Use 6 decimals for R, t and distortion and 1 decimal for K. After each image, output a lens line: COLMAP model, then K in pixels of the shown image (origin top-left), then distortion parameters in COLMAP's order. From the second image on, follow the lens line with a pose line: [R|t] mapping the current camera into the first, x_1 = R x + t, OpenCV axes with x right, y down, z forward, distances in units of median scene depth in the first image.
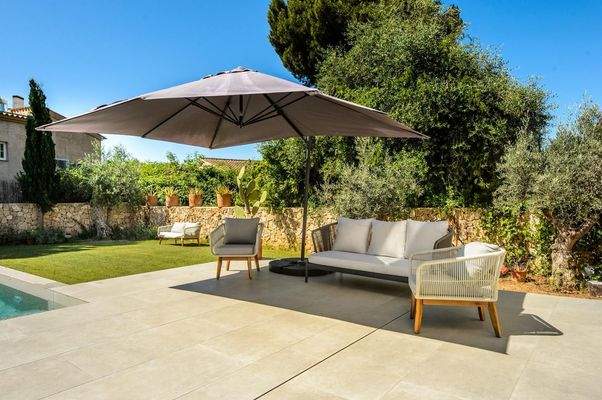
lens RADIAL K [[399.2, 0, 300.0], [0, 399.2, 209.3], [0, 0, 1]] dist [-0.002749, -0.000595]
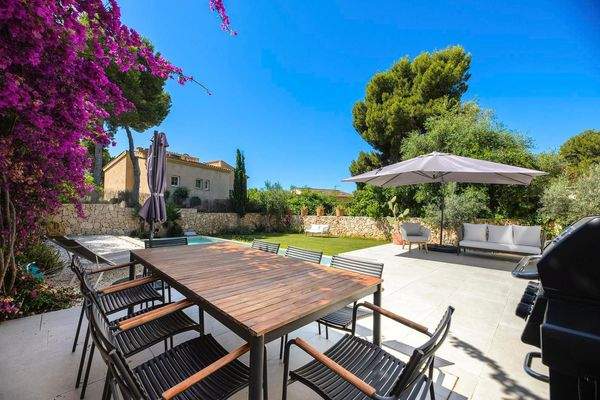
lens RADIAL K [[252.5, 0, 278.9], [0, 252.5, 201.1], [0, 0, 1]] dist [-0.000481, -0.000055]
pose [[0.992932, 0.007170, -0.118471, -0.329522], [-0.015019, 0.997740, -0.065494, 0.004106], [0.117733, 0.066810, 0.990795, -0.175501]]
